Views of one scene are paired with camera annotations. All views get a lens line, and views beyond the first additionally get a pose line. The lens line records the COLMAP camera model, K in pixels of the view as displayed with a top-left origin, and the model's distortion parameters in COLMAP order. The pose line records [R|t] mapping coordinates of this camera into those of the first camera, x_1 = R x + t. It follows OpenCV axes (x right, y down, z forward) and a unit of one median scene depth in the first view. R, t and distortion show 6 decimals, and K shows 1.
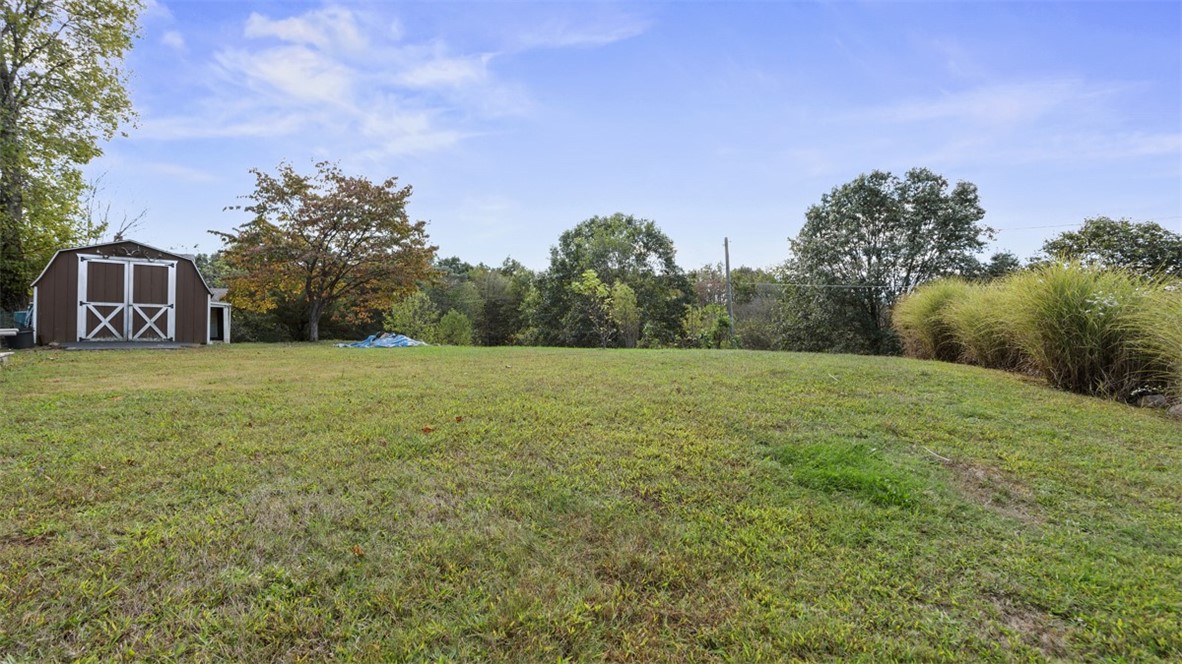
lens RADIAL K [[539.3, 0, 592.4], [0, 539.3, 330.5], [0, 0, 1]] dist [0.000424, 0.000396]
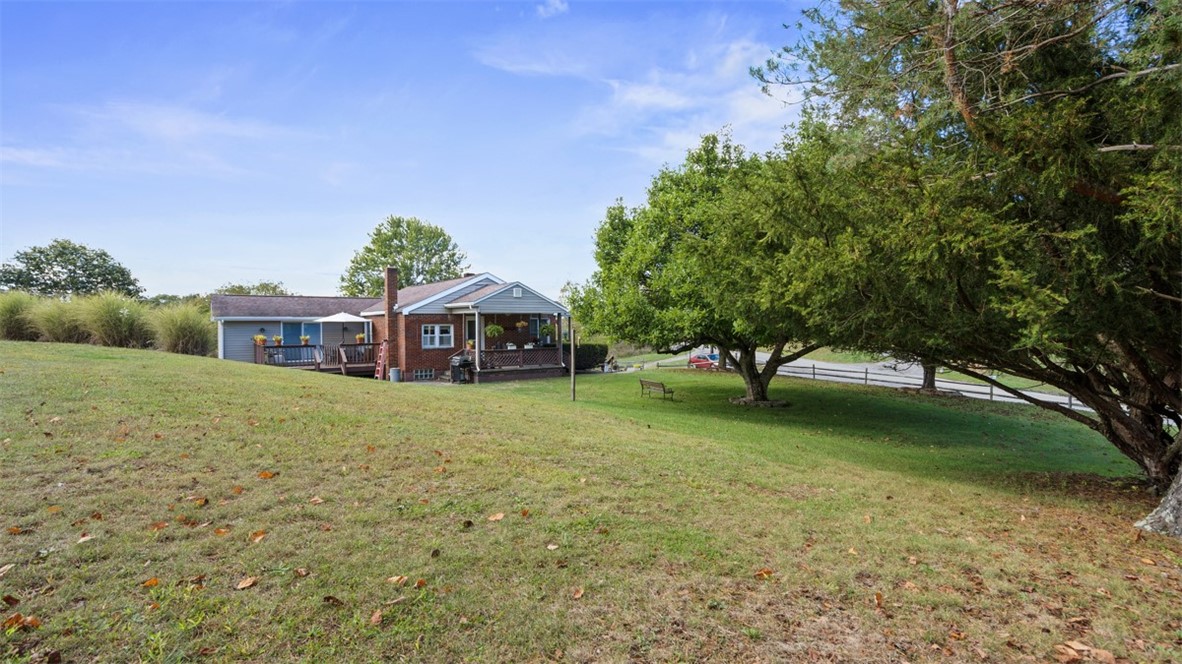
lens RADIAL K [[539.3, 0, 591.4], [0, 539.3, 331.4], [0, 0, 1]] dist [0.000424, 0.000396]
pose [[0.002586, -0.004523, 0.999986, -1.368054], [0.005668, 0.999974, 0.004508, 0.034283], [-0.999981, 0.005656, 0.002611, -1.015960]]
